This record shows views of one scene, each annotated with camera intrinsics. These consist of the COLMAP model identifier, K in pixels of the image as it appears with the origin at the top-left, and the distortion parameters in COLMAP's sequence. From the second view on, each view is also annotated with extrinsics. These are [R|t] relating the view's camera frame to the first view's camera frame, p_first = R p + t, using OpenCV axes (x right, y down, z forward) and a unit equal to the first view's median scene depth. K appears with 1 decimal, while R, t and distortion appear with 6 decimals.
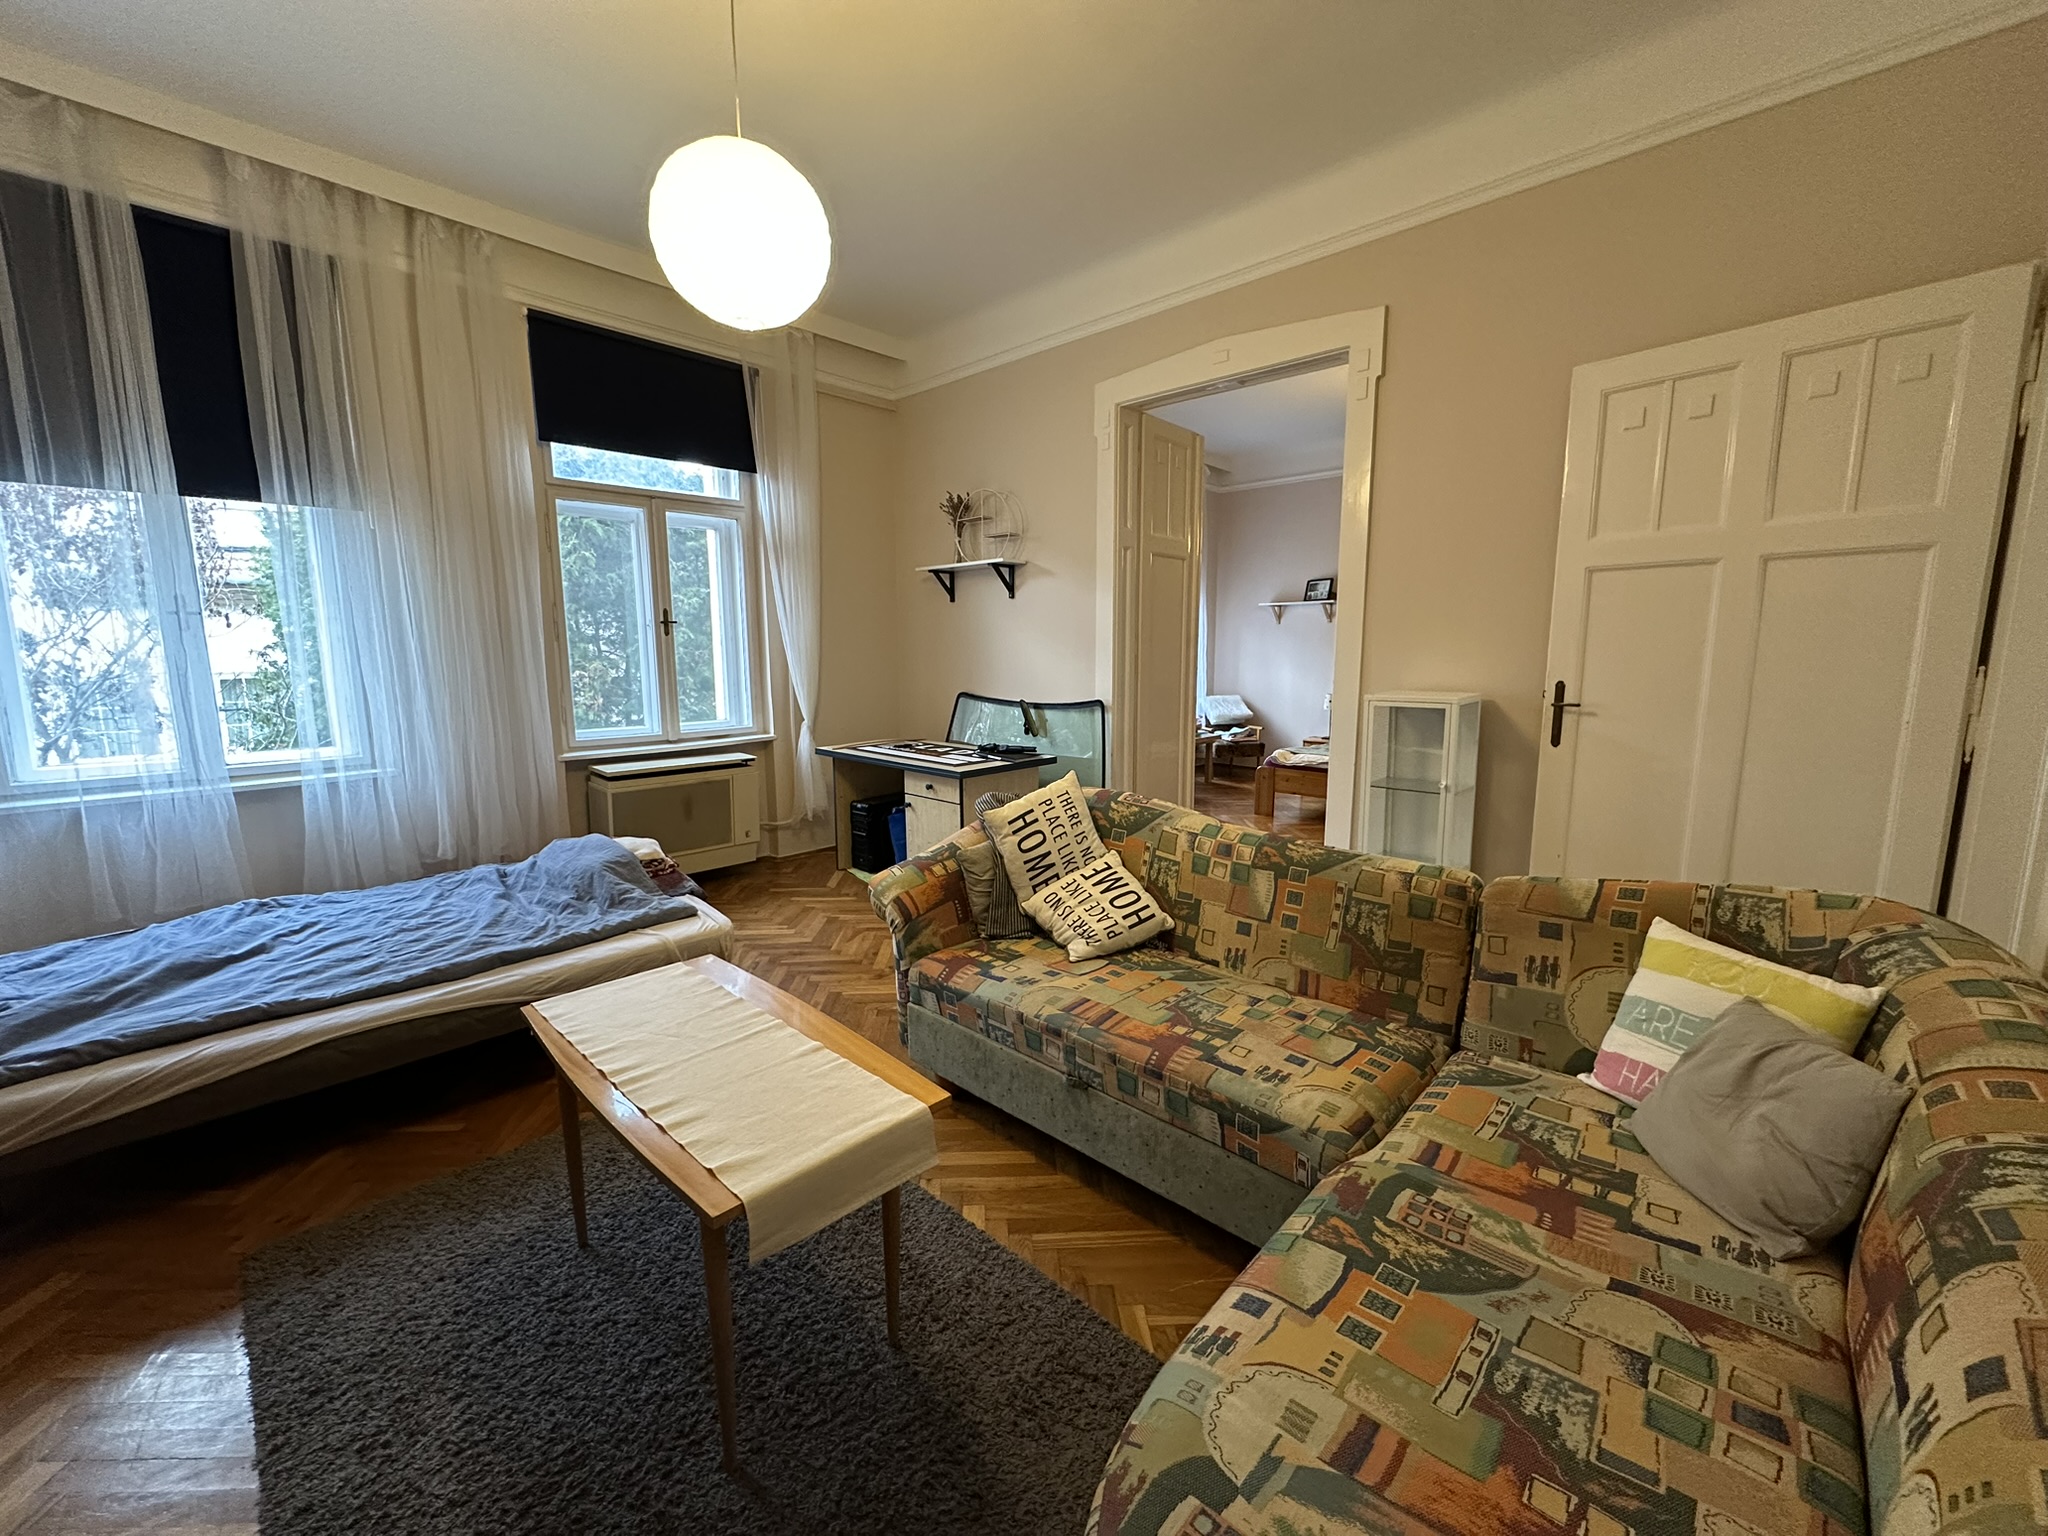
lens RADIAL K [[813.4, 0, 1016.2], [0, 813.4, 767.6], [0, 0, 1]] dist [-0.003252, -0.000202]
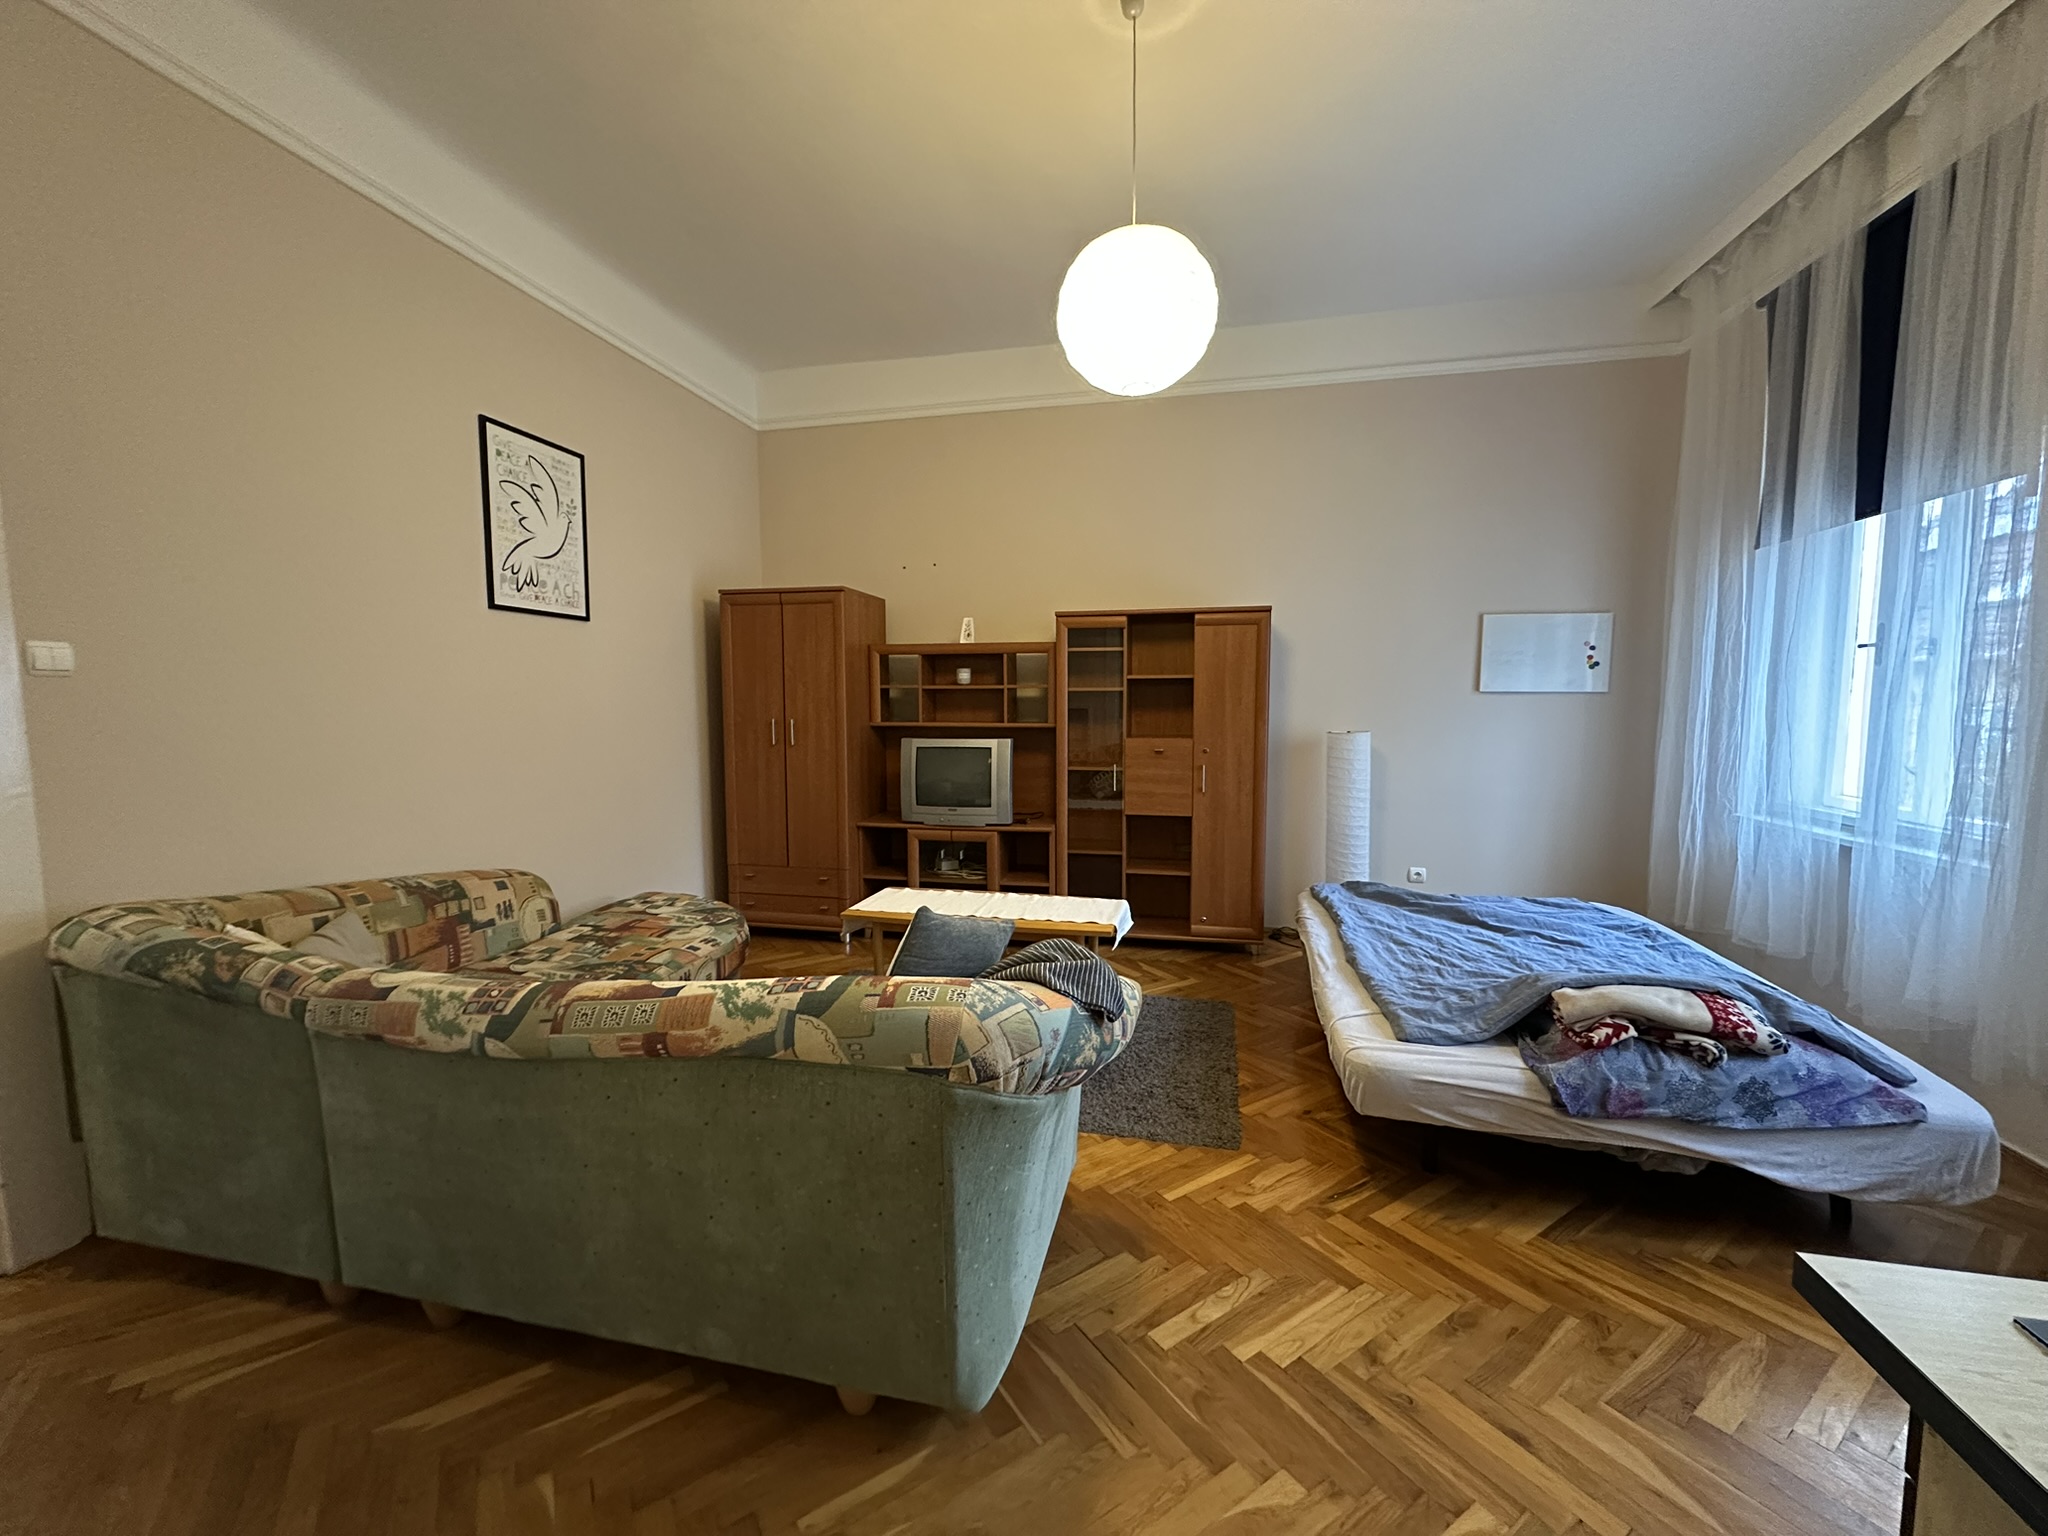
lens RADIAL K [[813.4, 0, 1022.0], [0, 813.4, 766.6], [0, 0, 1]] dist [-0.003252, -0.000202]
pose [[-0.851879, 0.056157, -0.520719, 0.527841], [-0.066228, 0.974703, 0.213464, -0.386024], [0.519534, 0.216332, -0.826610, 2.638307]]
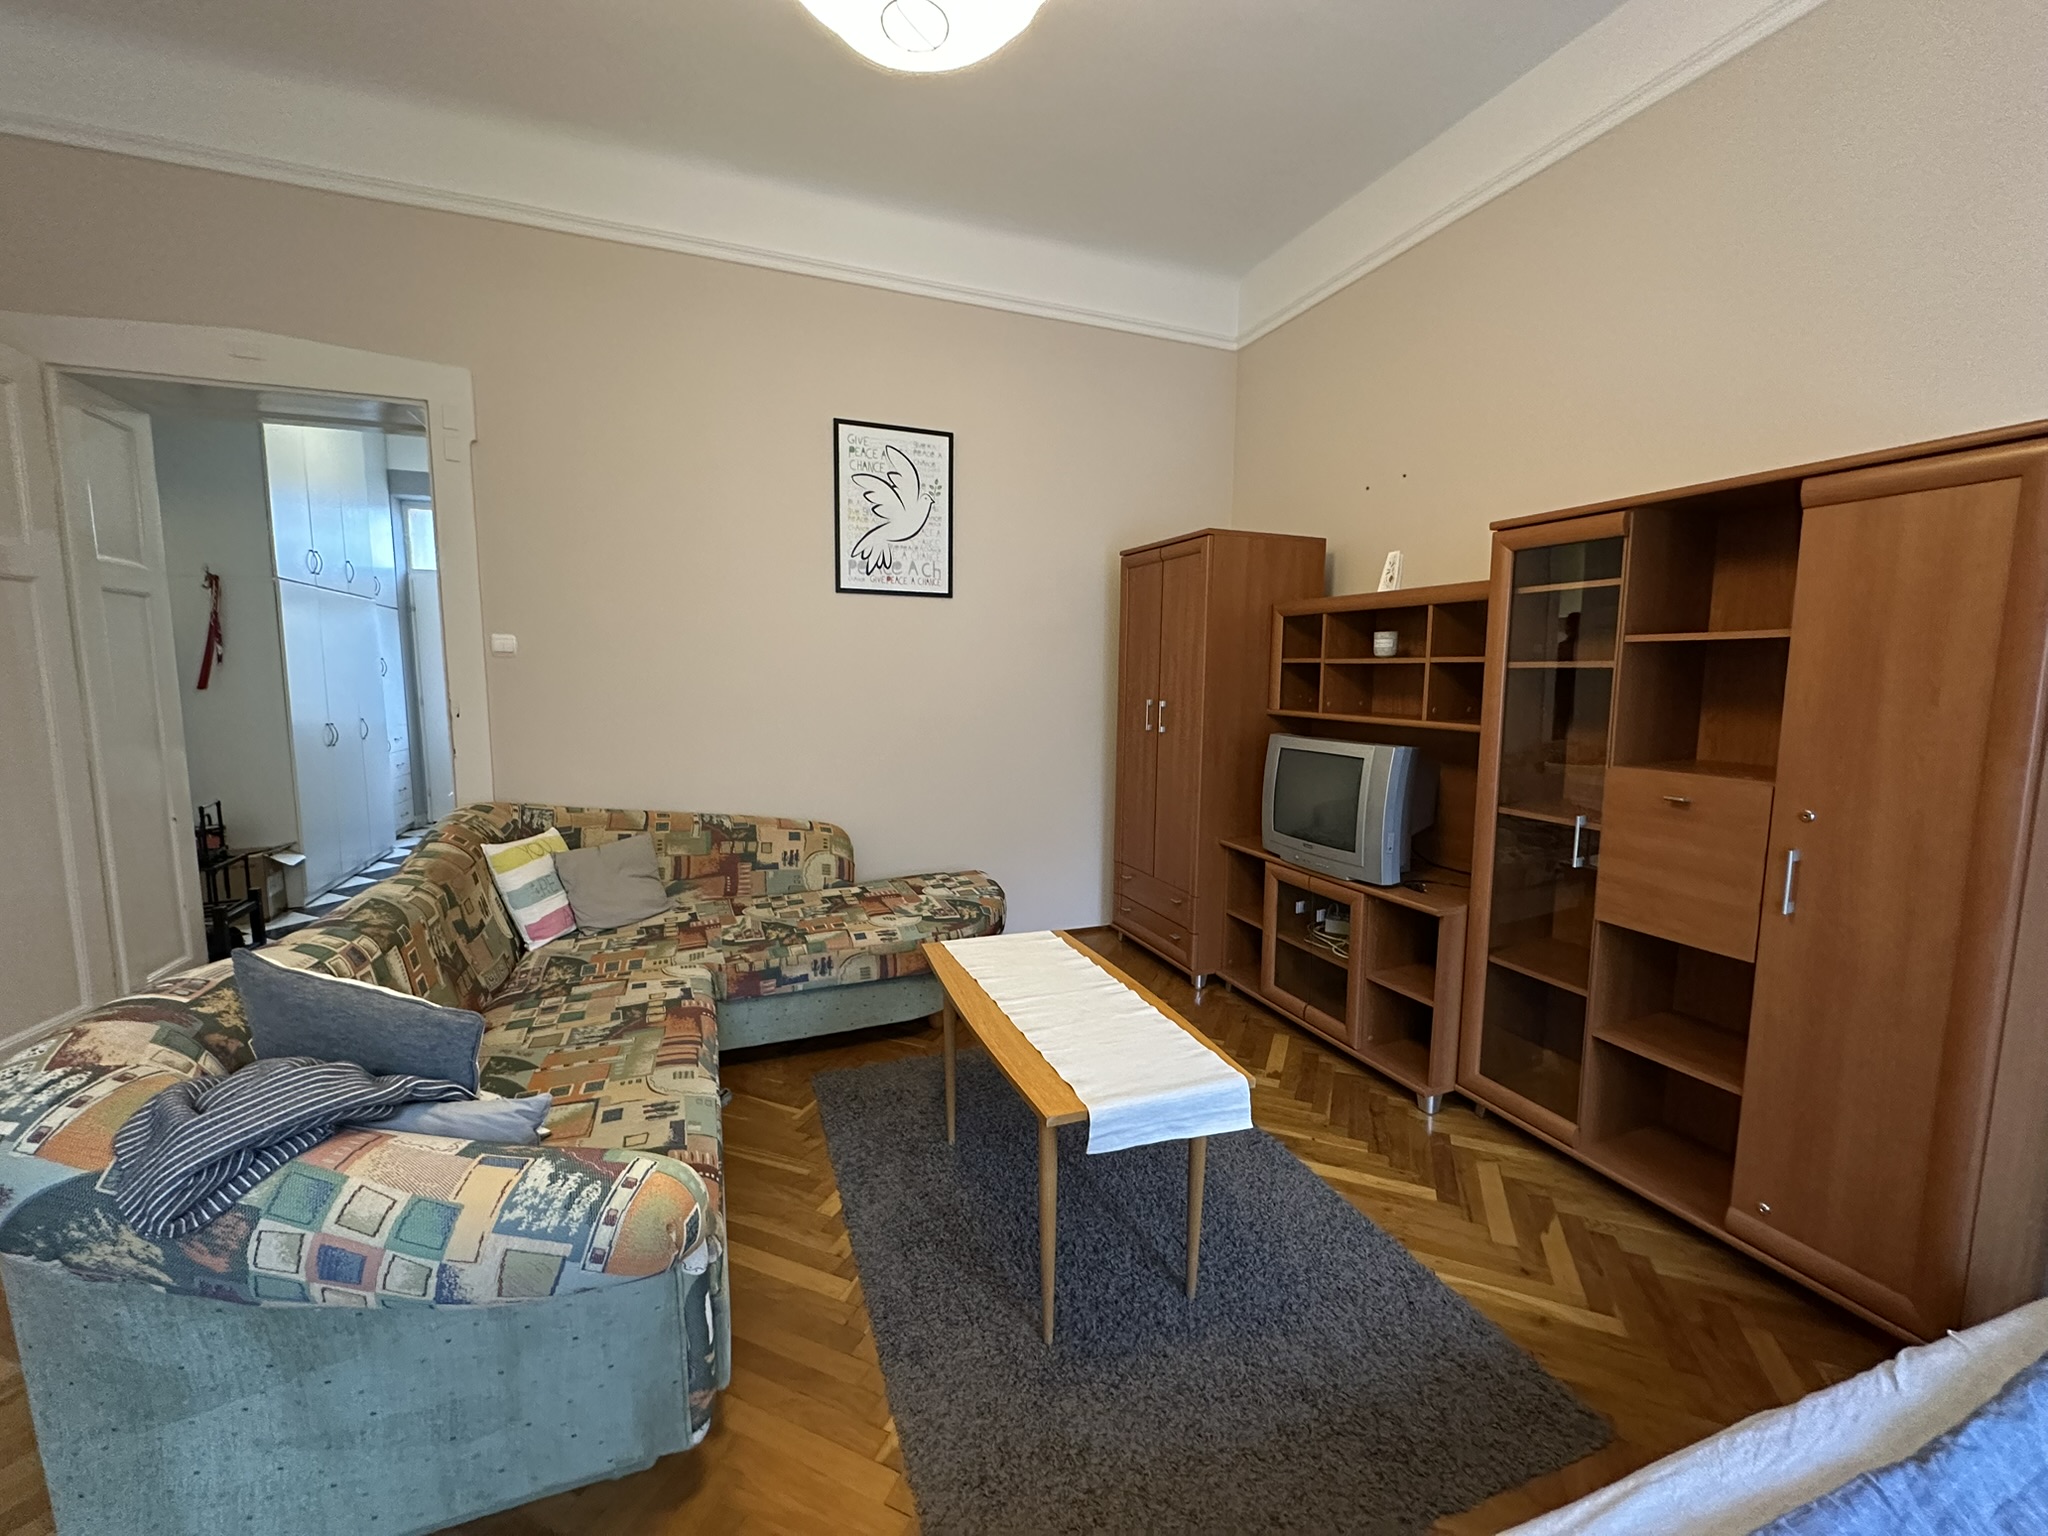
lens RADIAL K [[813.4, 0, 1021.1], [0, 813.4, 768.4], [0, 0, 1]] dist [-0.003252, -0.000202]
pose [[-0.909631, -0.047368, 0.412707, -0.854271], [0.061334, 0.967276, 0.246202, -0.302447], [-0.410864, 0.249266, -0.876959, 2.107300]]
